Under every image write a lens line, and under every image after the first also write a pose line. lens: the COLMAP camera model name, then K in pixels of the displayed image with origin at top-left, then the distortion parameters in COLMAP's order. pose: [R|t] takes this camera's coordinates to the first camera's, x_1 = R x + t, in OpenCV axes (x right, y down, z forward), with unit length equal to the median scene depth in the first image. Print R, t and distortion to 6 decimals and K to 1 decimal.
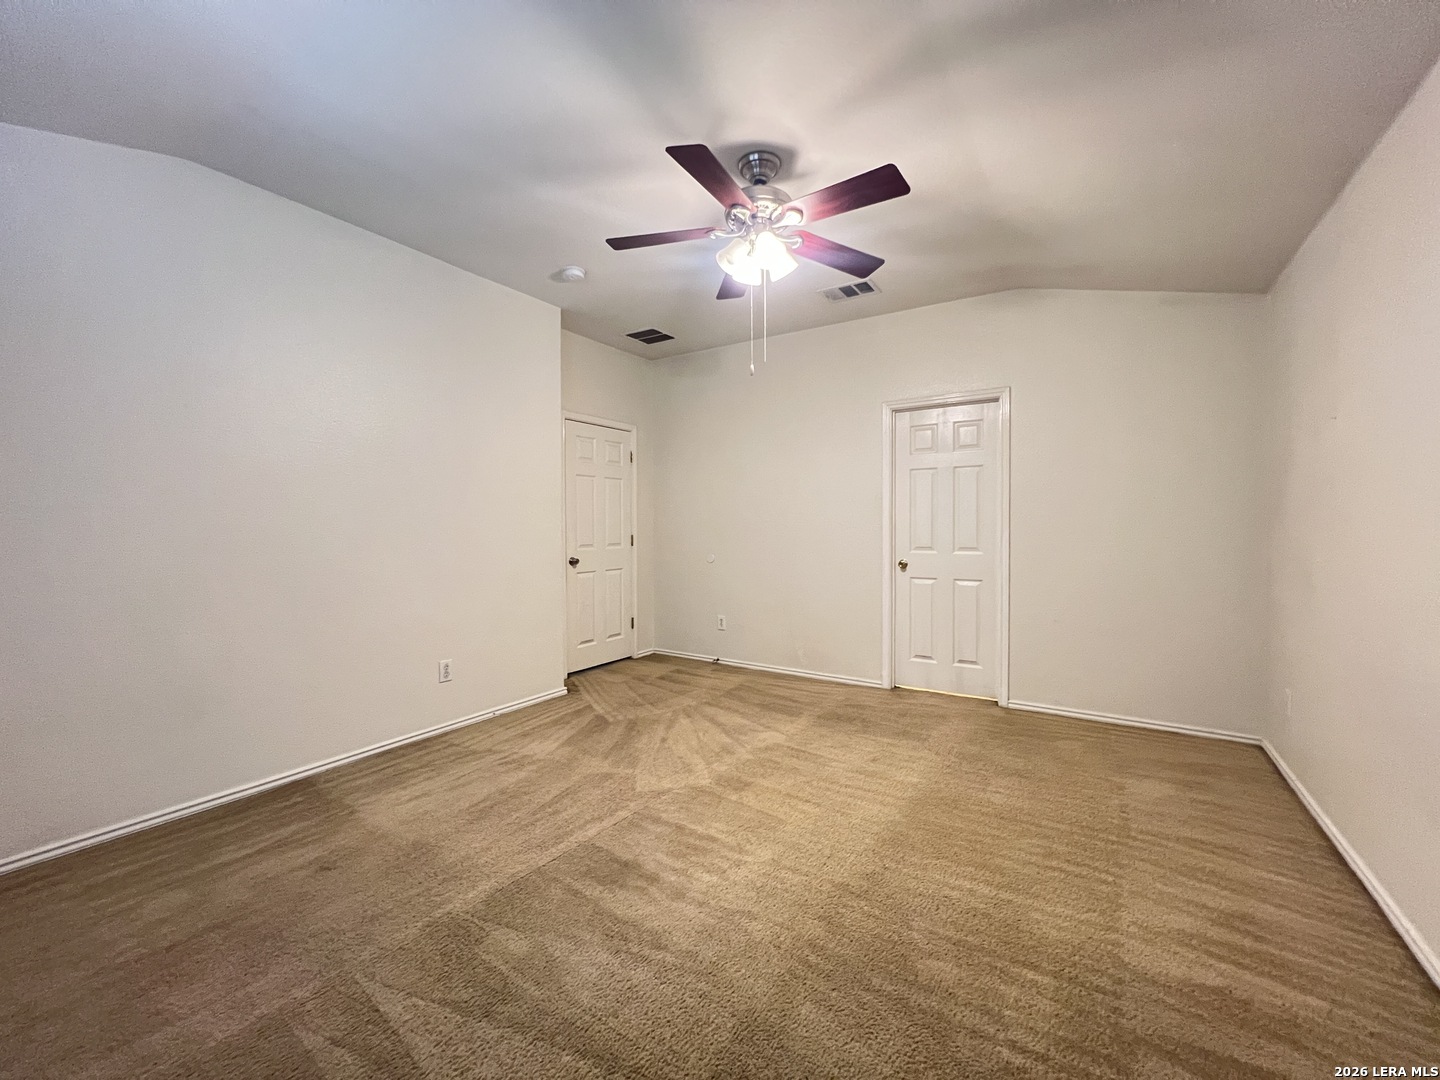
lens RADIAL K [[580.0, 0, 718.7], [0, 580.0, 537.2], [0, 0, 1]] dist [-0.000915, 0.000320]
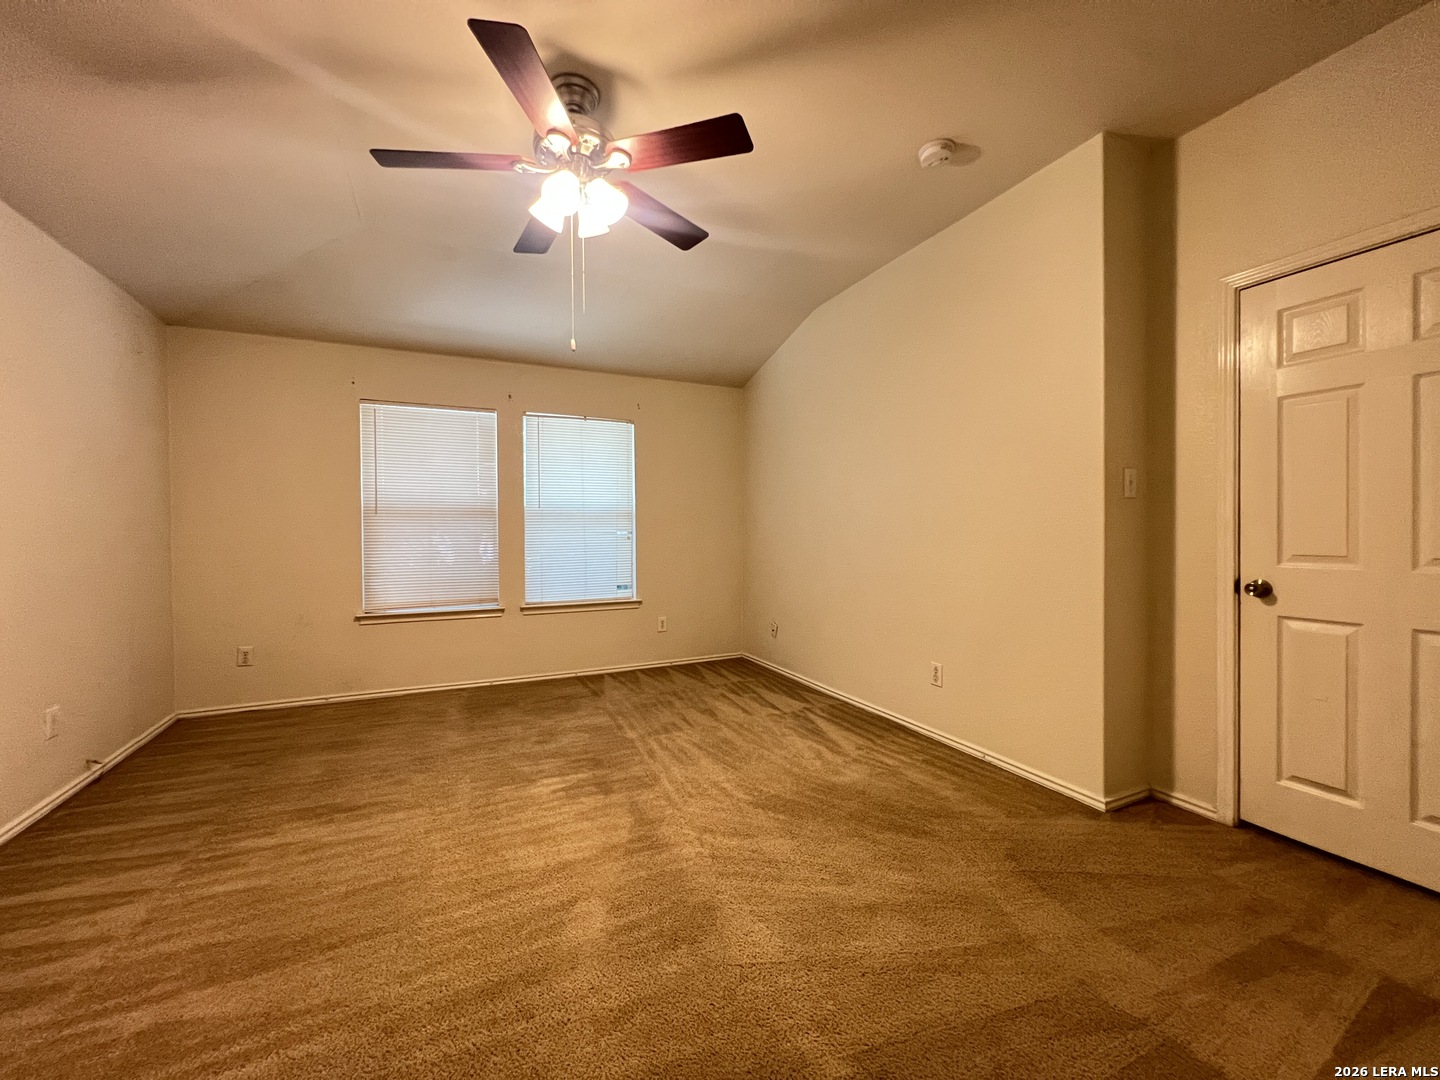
lens RADIAL K [[580.0, 0, 718.7], [0, 580.0, 537.2], [0, 0, 1]] dist [-0.000915, 0.000320]
pose [[-0.527863, 0.015991, -0.849179, 0.457128], [-0.008121, 0.999682, 0.023873, -0.008665], [0.849291, 0.019498, -0.527565, 1.079279]]
